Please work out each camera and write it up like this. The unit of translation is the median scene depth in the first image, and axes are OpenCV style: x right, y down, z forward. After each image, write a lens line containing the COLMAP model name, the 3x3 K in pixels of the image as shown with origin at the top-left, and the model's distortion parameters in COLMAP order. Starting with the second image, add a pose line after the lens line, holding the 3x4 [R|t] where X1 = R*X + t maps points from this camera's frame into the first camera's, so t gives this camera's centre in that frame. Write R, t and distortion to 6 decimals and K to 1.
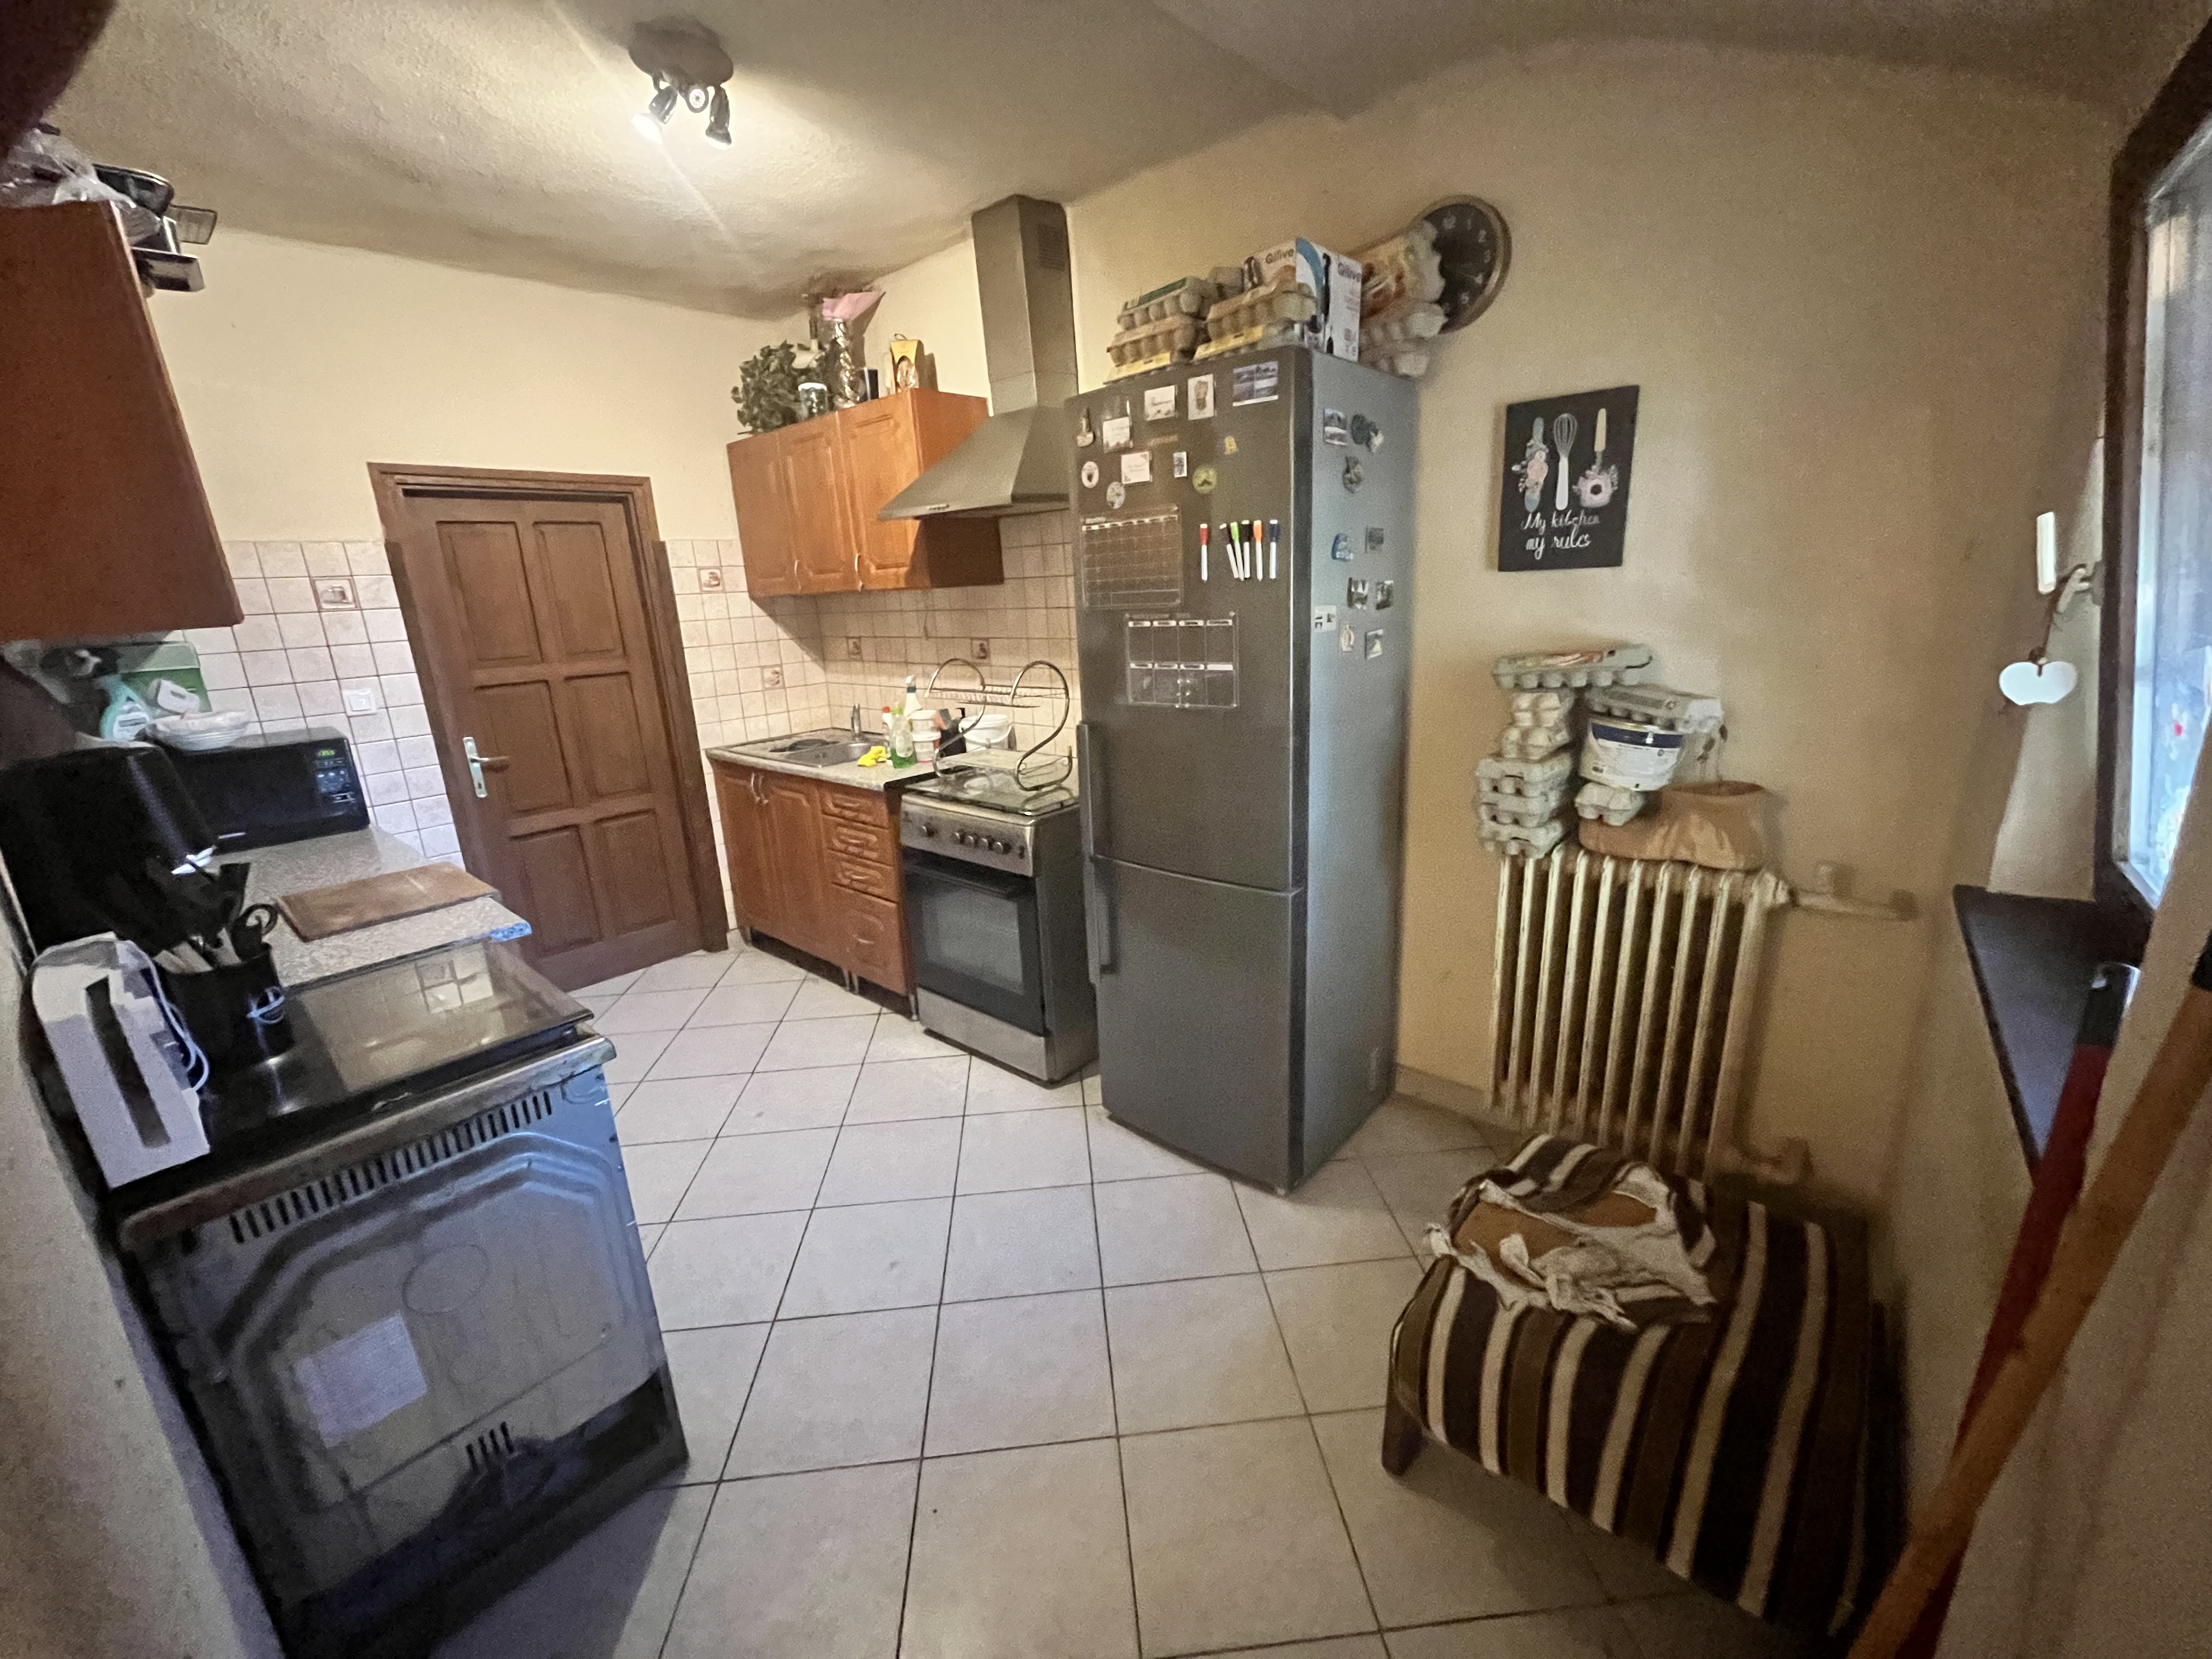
lens RADIAL K [[893.8, 0, 1104.8], [0, 893.8, 836.8], [0, 0, 1]] dist [-0.006468, -0.000041]
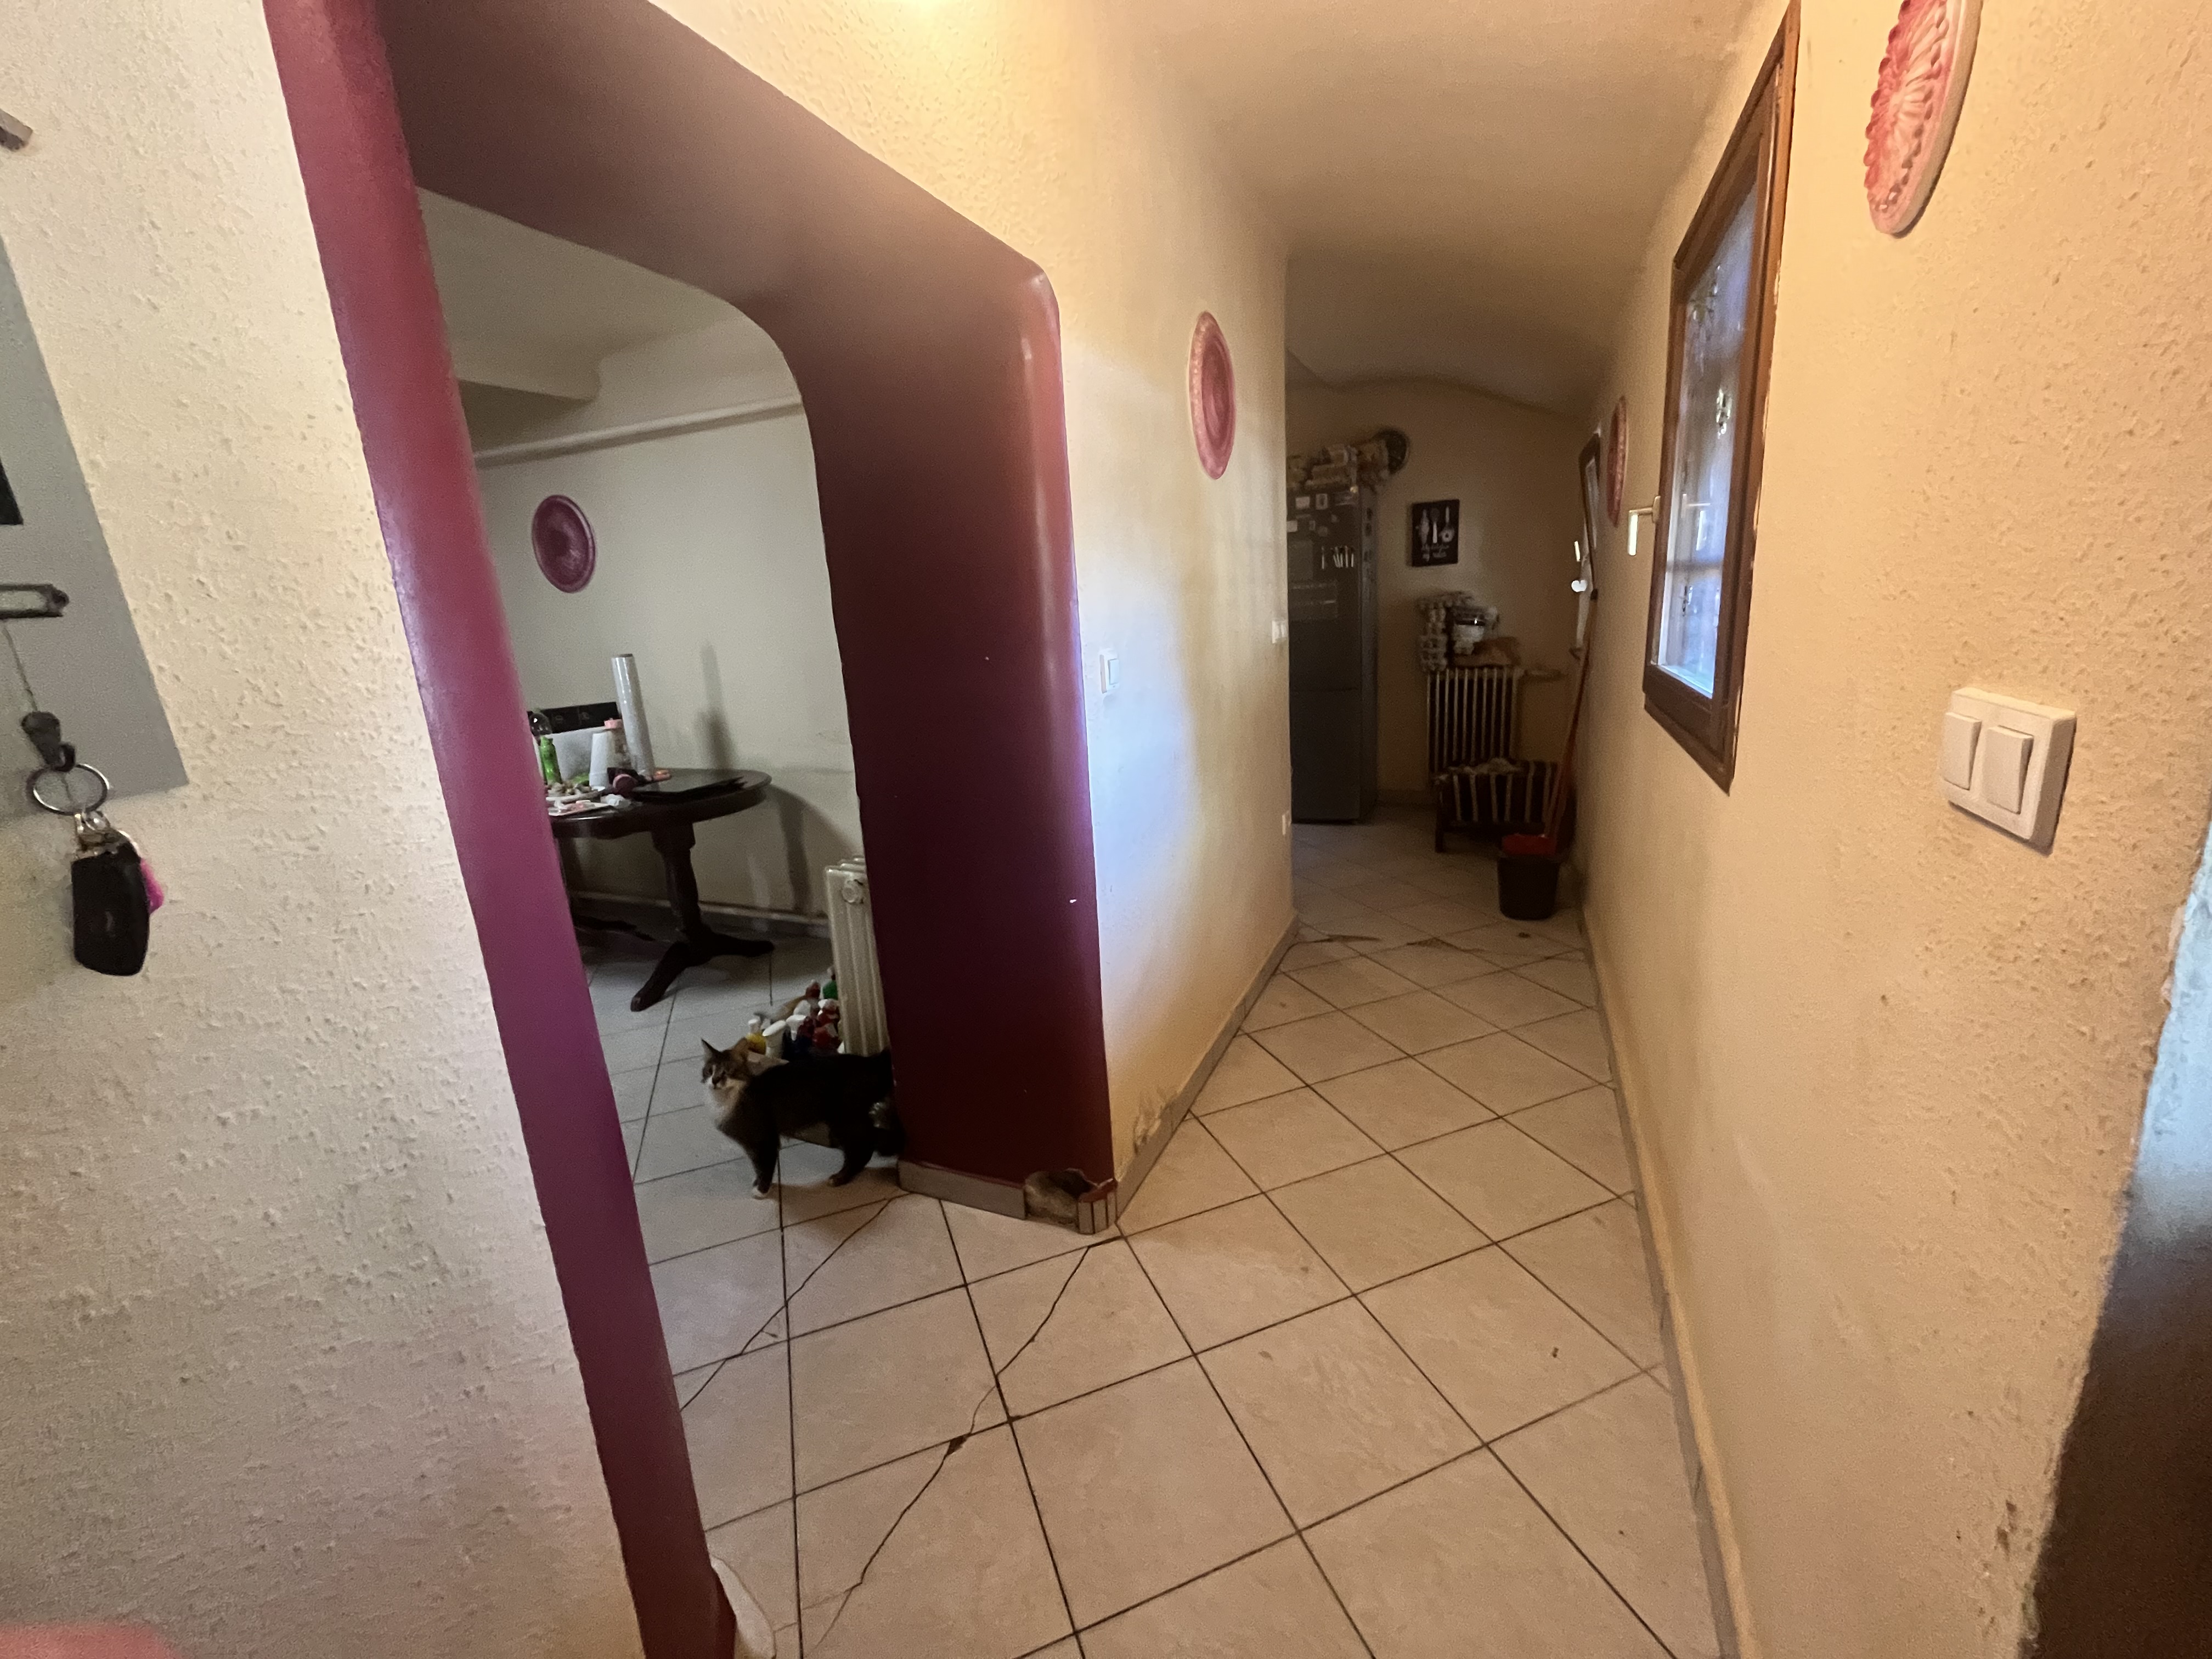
lens RADIAL K [[893.8, 0, 1104.8], [0, 893.8, 836.8], [0, 0, 1]] dist [-0.006468, -0.000041]
pose [[0.961593, -0.082951, 0.261643, -1.258611], [0.097312, 0.994351, -0.042394, 0.546000], [-0.256649, 0.066227, 0.964233, -1.316966]]
